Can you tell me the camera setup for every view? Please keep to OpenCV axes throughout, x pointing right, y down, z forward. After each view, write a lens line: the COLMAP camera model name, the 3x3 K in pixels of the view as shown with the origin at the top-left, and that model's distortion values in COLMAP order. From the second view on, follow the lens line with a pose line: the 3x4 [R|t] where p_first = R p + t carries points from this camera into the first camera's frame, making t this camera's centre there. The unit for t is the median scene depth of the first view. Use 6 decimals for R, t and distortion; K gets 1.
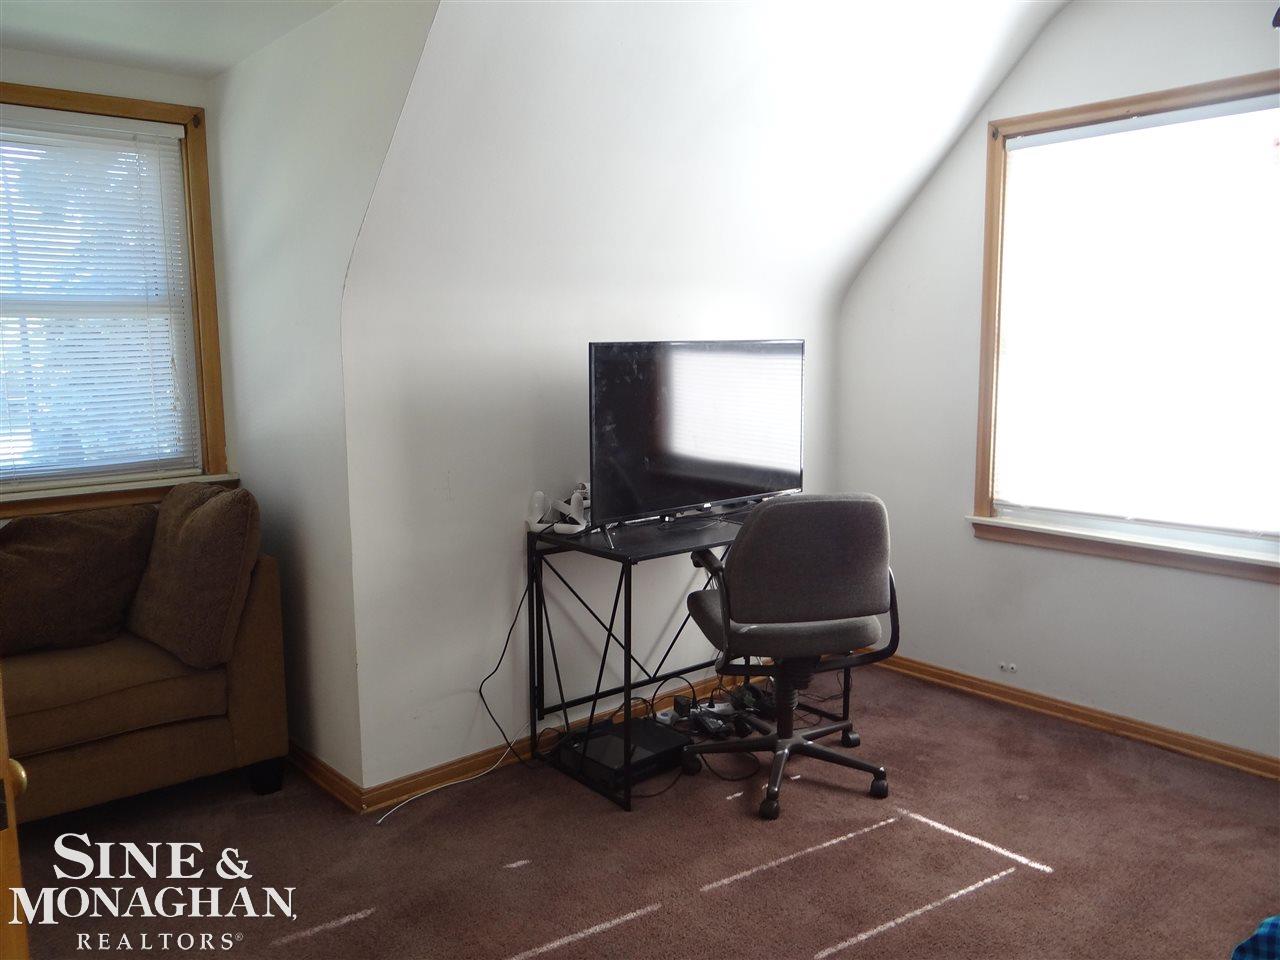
lens RADIAL K [[1017.9, 0, 638.1], [0, 1017.9, 481.3], [0, 0, 1]] dist [0.006725, -0.006480]
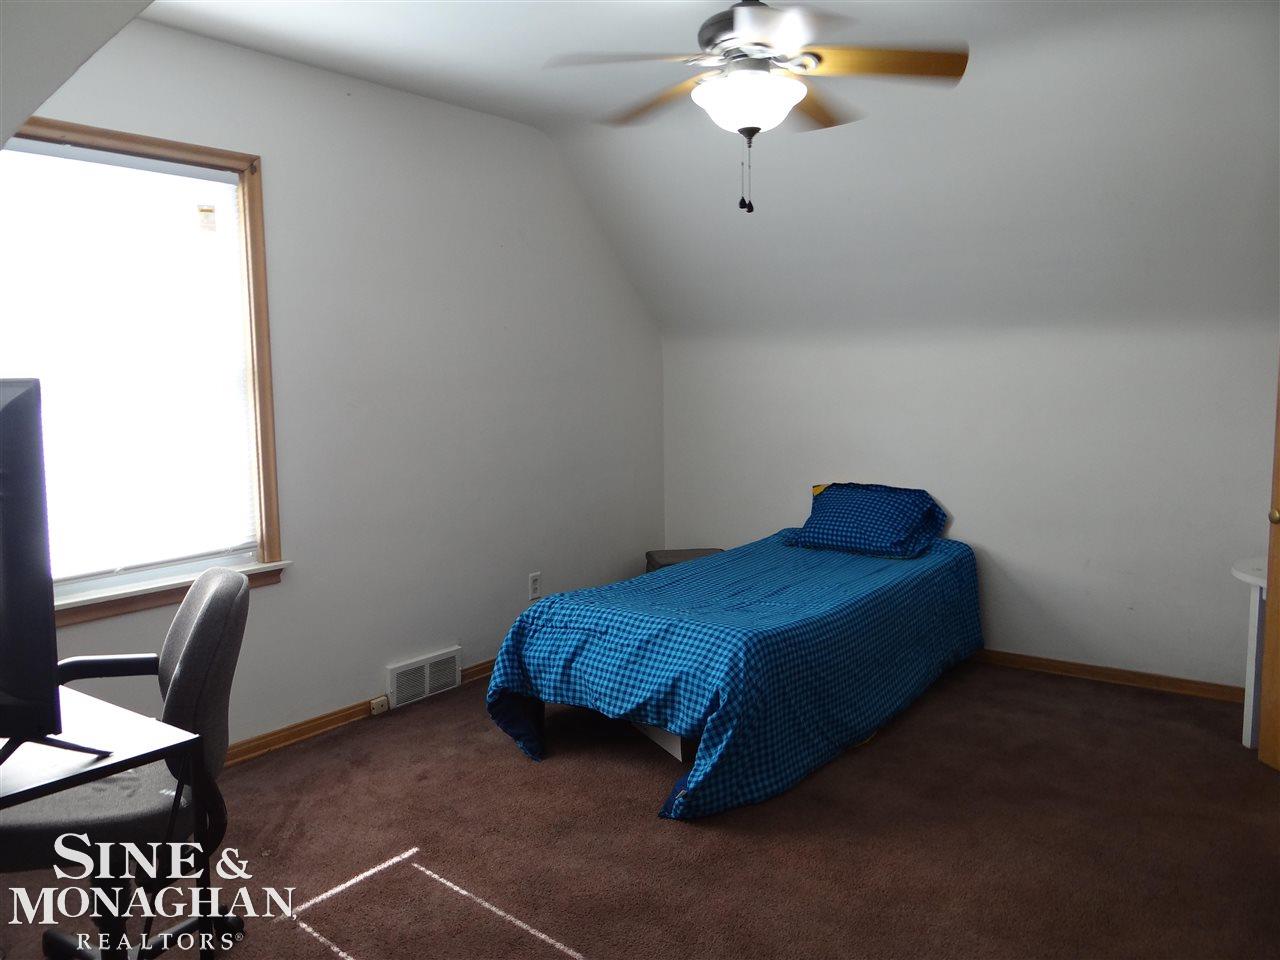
lens RADIAL K [[1017.9, 0, 638.3], [0, 1017.9, 478.4], [0, 0, 1]] dist [0.006725, -0.006480]
pose [[-0.218877, -0.093357, 0.971276, -0.603661], [0.150061, 0.980350, 0.128046, -0.107479], [-0.964144, 0.173777, -0.200567, 0.794088]]
